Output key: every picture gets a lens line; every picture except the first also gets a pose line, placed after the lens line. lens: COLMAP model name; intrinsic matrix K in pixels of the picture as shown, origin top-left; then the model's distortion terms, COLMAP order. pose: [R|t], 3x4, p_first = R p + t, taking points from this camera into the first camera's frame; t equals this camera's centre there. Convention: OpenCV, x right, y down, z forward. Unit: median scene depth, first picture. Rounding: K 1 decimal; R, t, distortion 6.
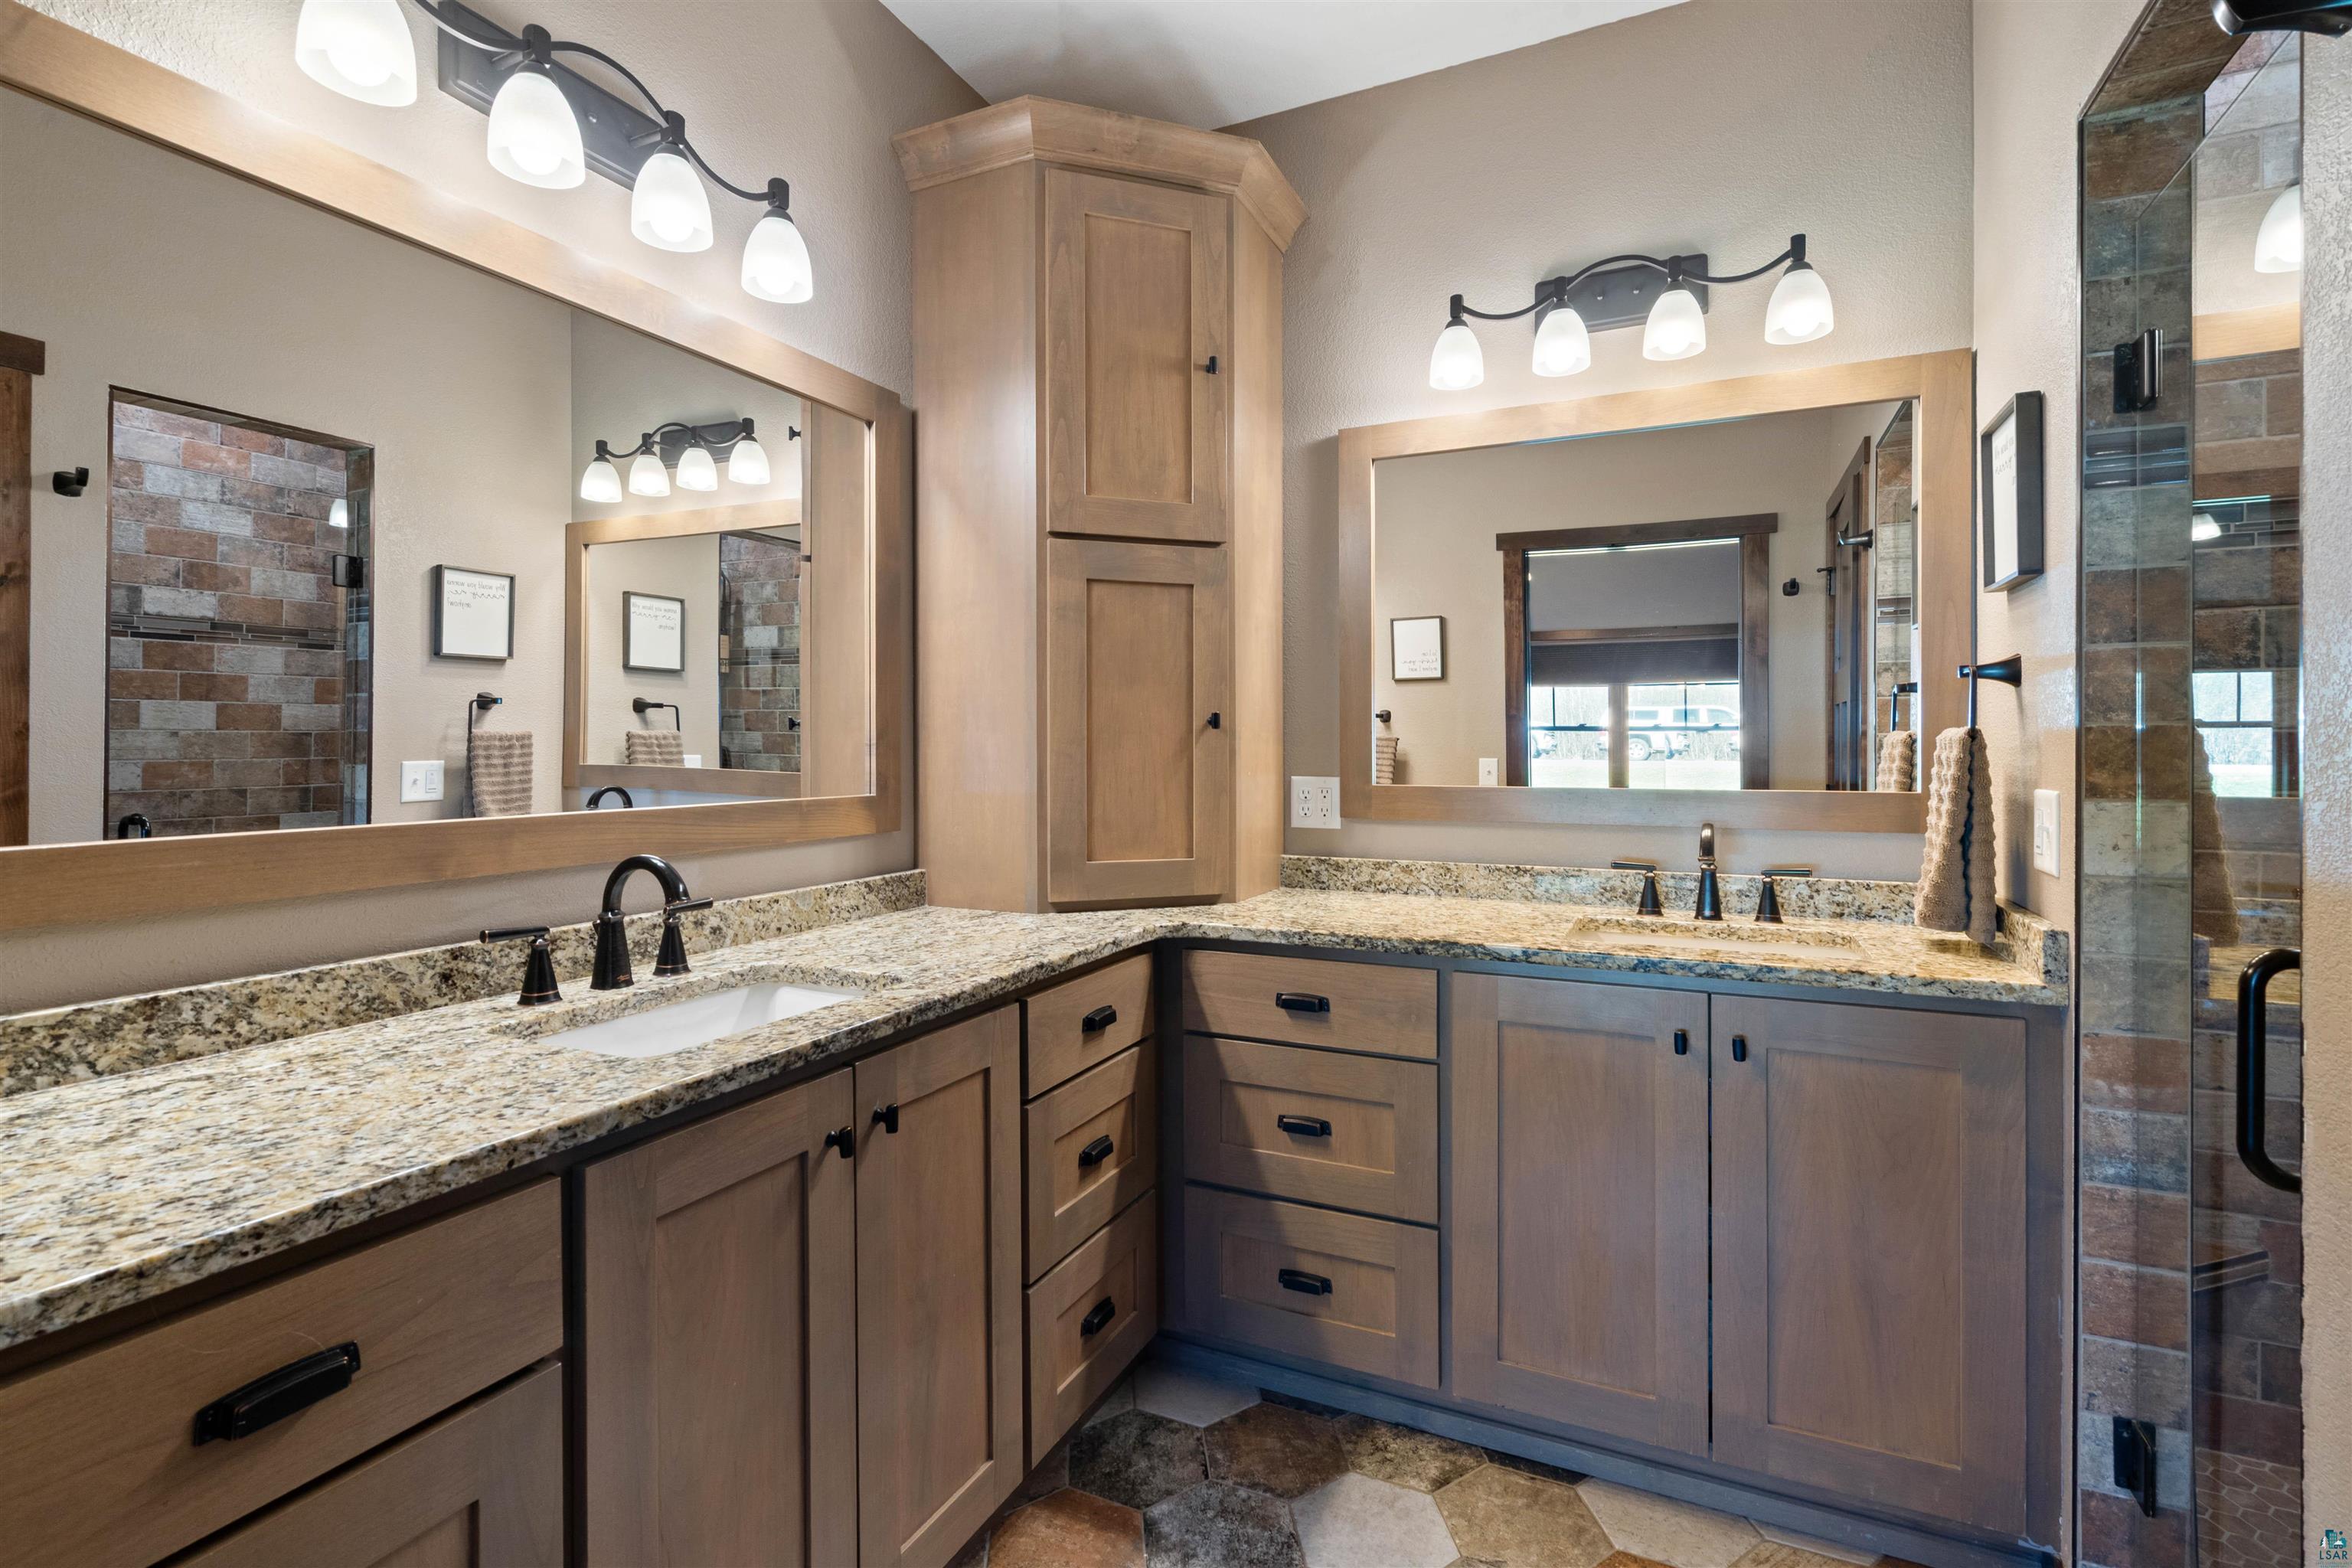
lens RADIAL K [[1094.8, 0, 1171.2], [0, 1094.8, 737.5], [0, 0, 1]] dist [0.000713, 0.000592]
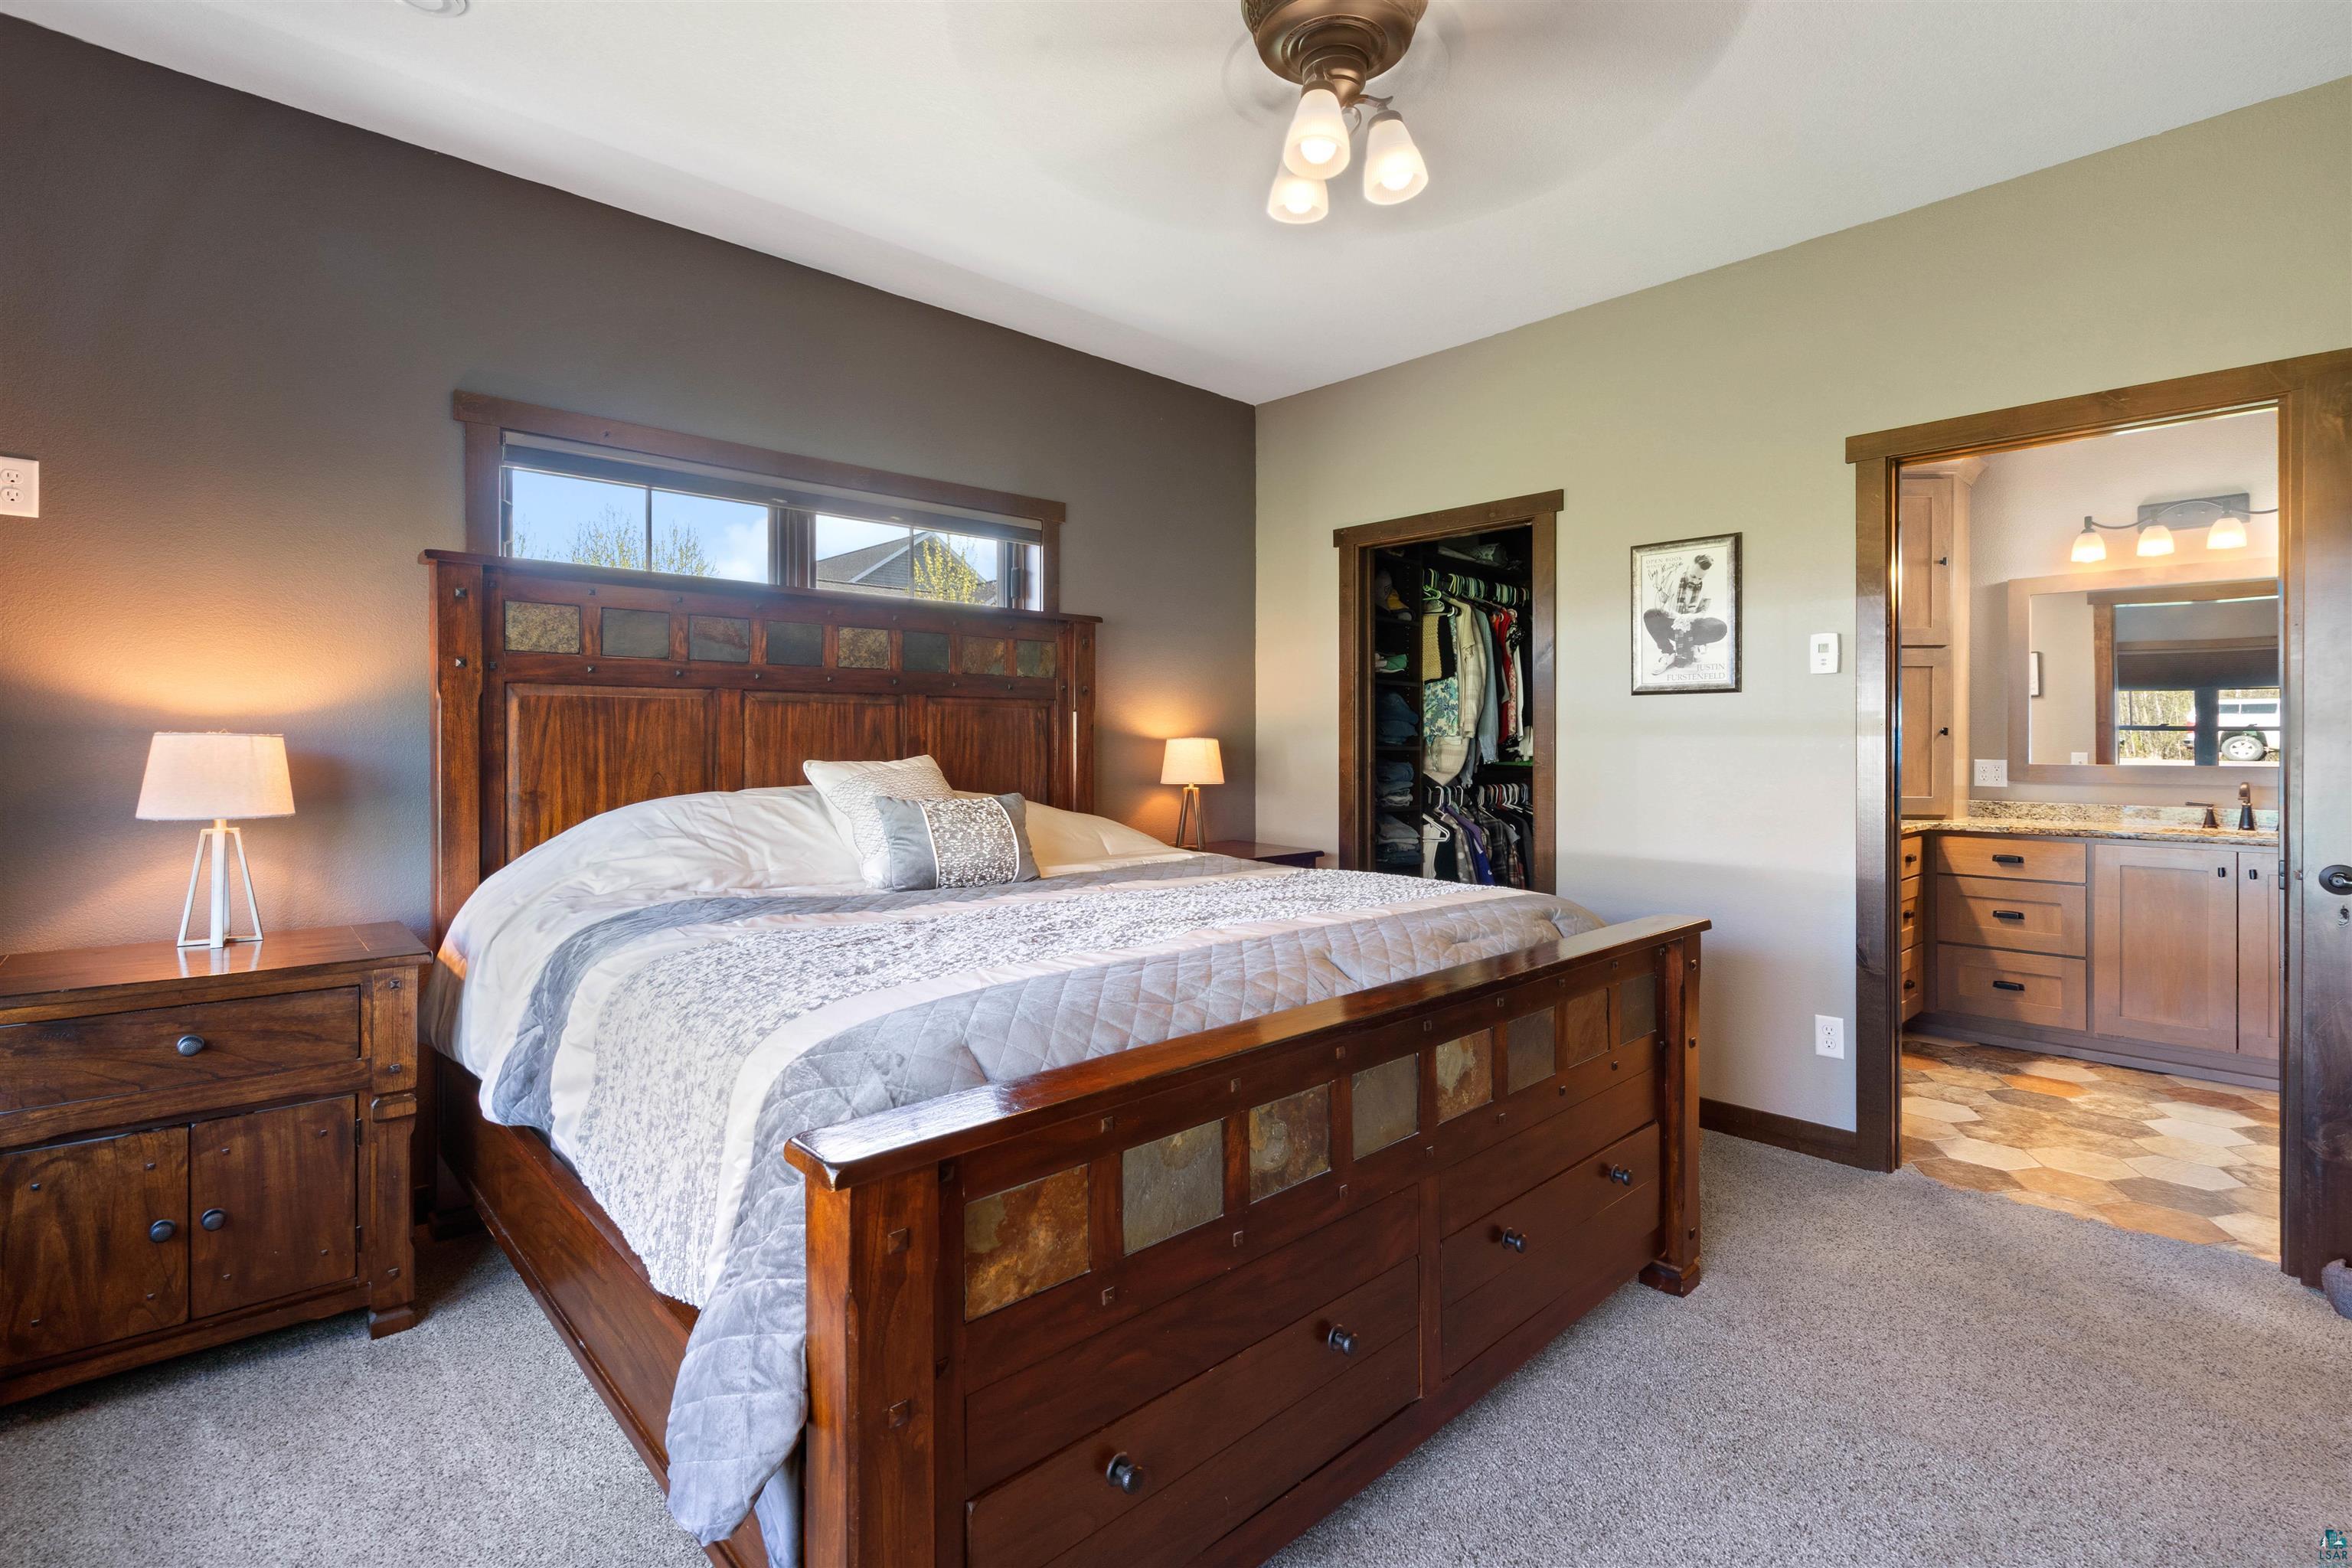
lens RADIAL K [[1094.8, 0, 1171.2], [0, 1094.8, 737.5], [0, 0, 1]] dist [0.000713, 0.000592]
pose [[0.930708, 0.001309, -0.365761, -0.625712], [0.000578, 0.999987, 0.005048, -0.016582], [0.365763, -0.004909, 0.930695, -1.630596]]
